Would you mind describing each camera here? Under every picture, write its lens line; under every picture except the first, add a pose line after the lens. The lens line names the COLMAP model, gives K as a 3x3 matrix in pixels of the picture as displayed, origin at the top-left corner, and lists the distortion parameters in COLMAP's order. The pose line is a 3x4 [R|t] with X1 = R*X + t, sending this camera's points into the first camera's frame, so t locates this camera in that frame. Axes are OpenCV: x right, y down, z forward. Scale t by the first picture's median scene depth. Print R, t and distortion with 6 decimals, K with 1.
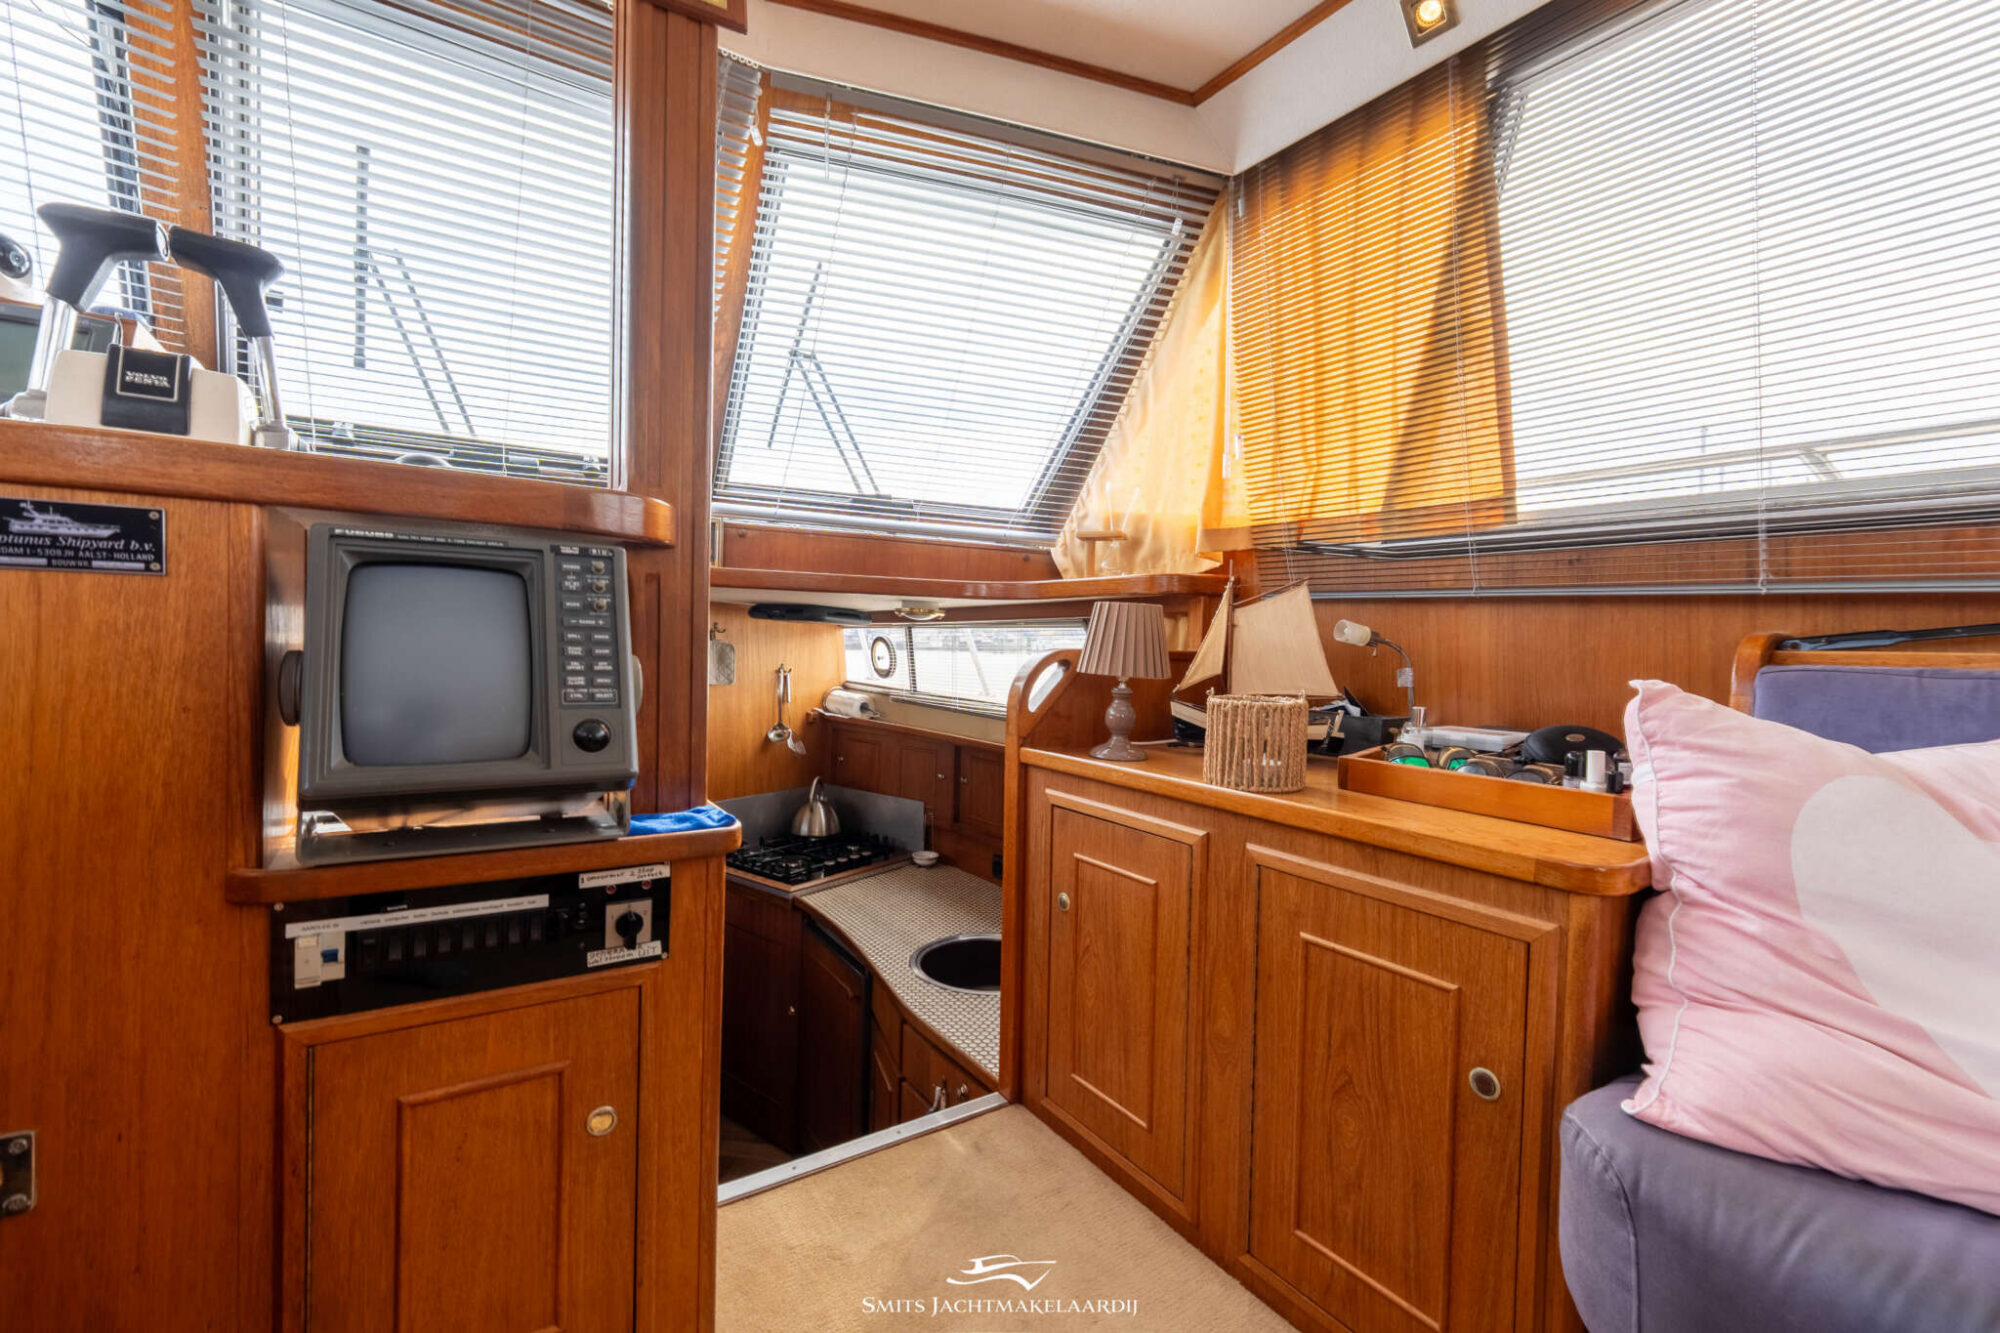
lens RADIAL K [[839.5, 0, 998.4], [0, 839.5, 663.2], [0, 0, 1]] dist [-0.005863, -0.000419]
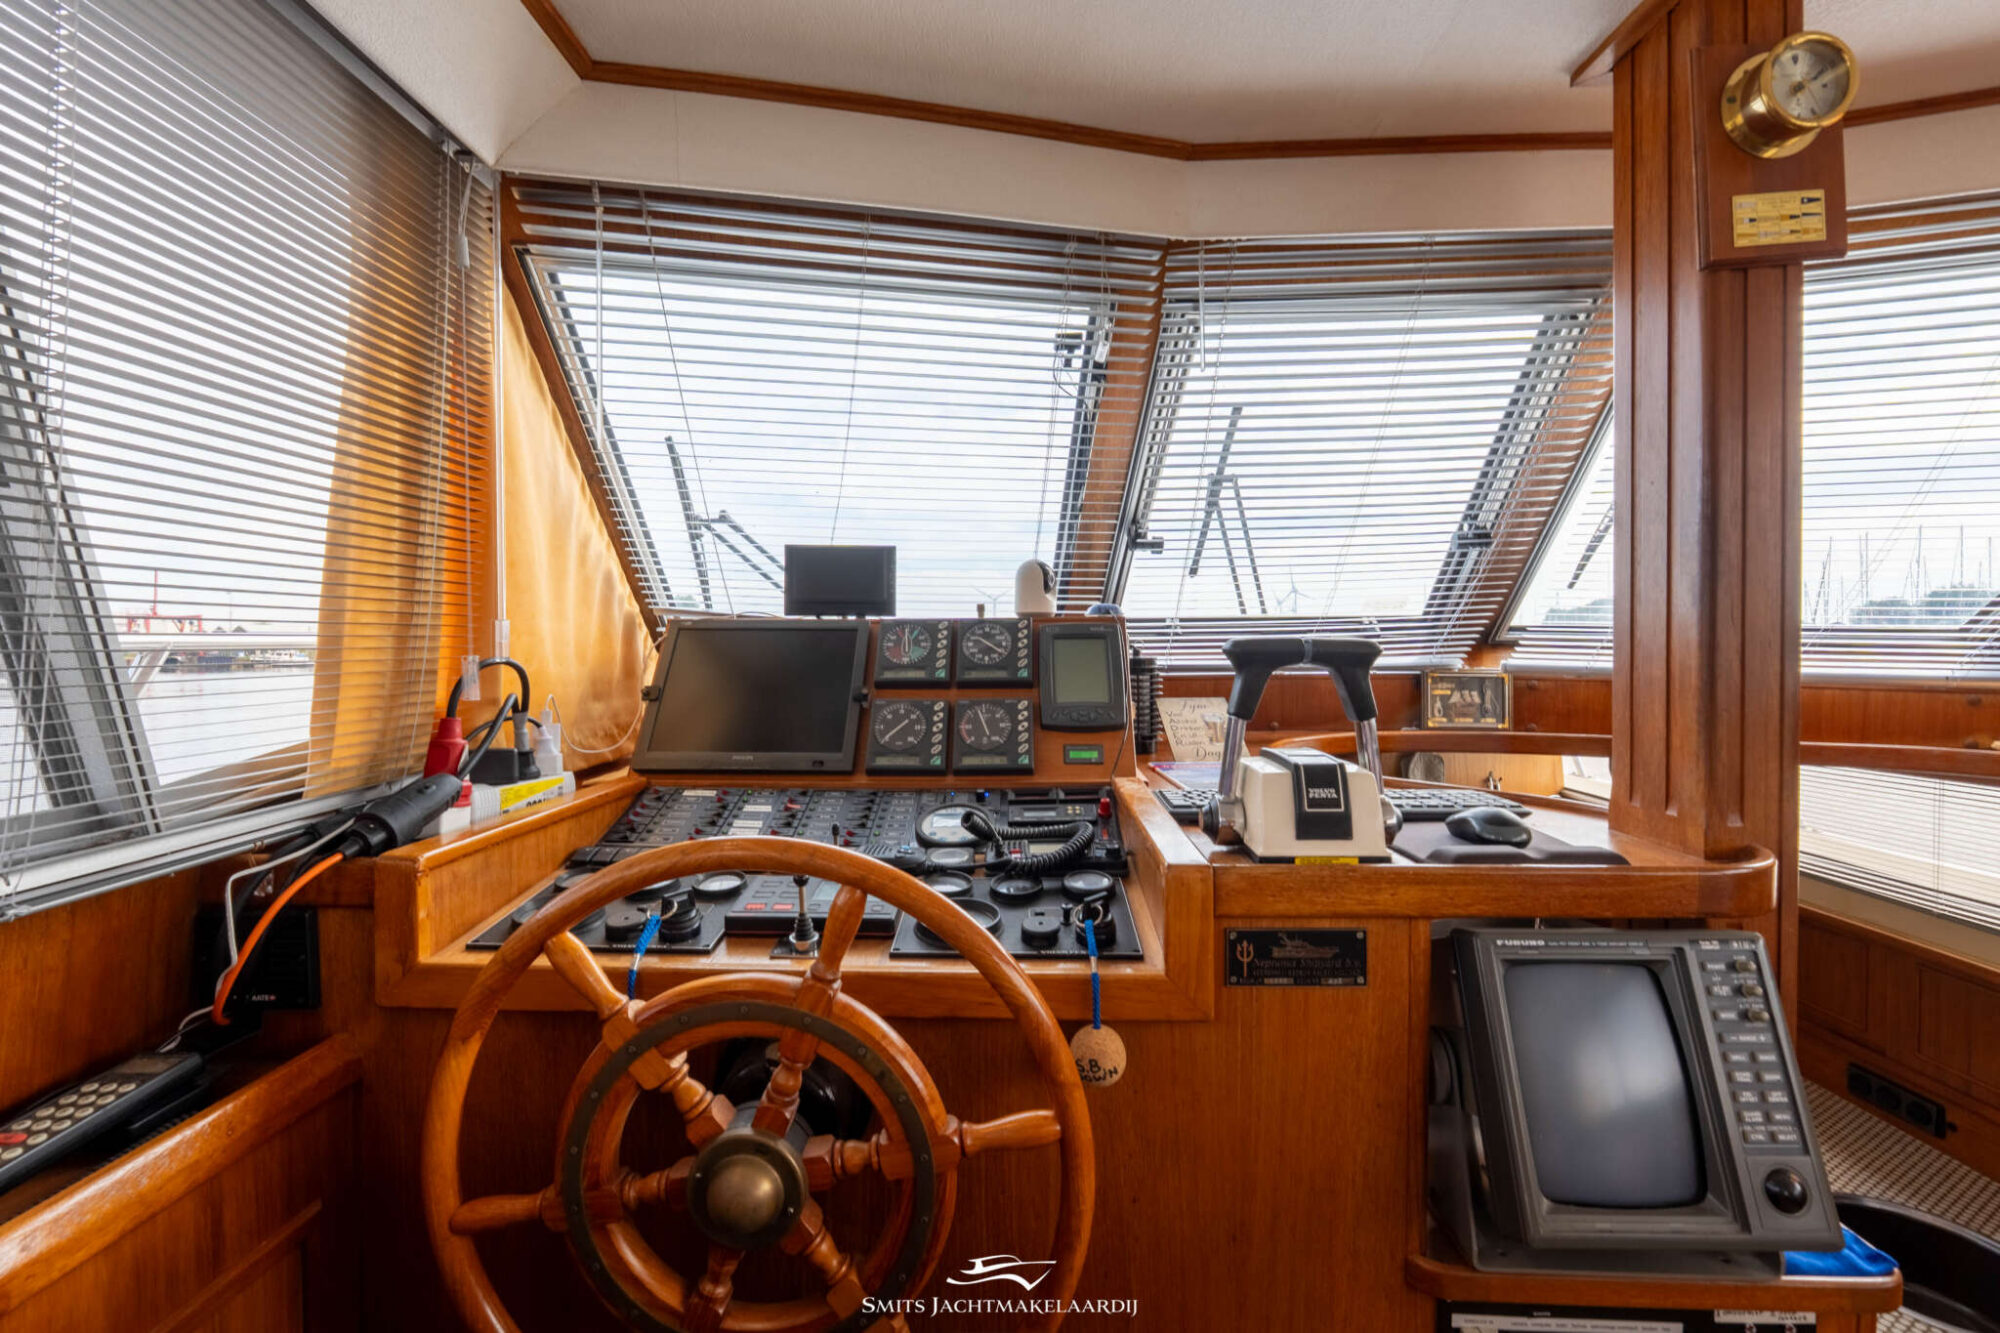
lens RADIAL K [[839.5, 0, 994.8], [0, 839.5, 663.0], [0, 0, 1]] dist [-0.005863, -0.000419]
pose [[0.804976, -0.016588, -0.593076, -0.318099], [0.010895, 0.999854, -0.013179, -0.230790], [0.593208, 0.004147, 0.805039, -0.085463]]
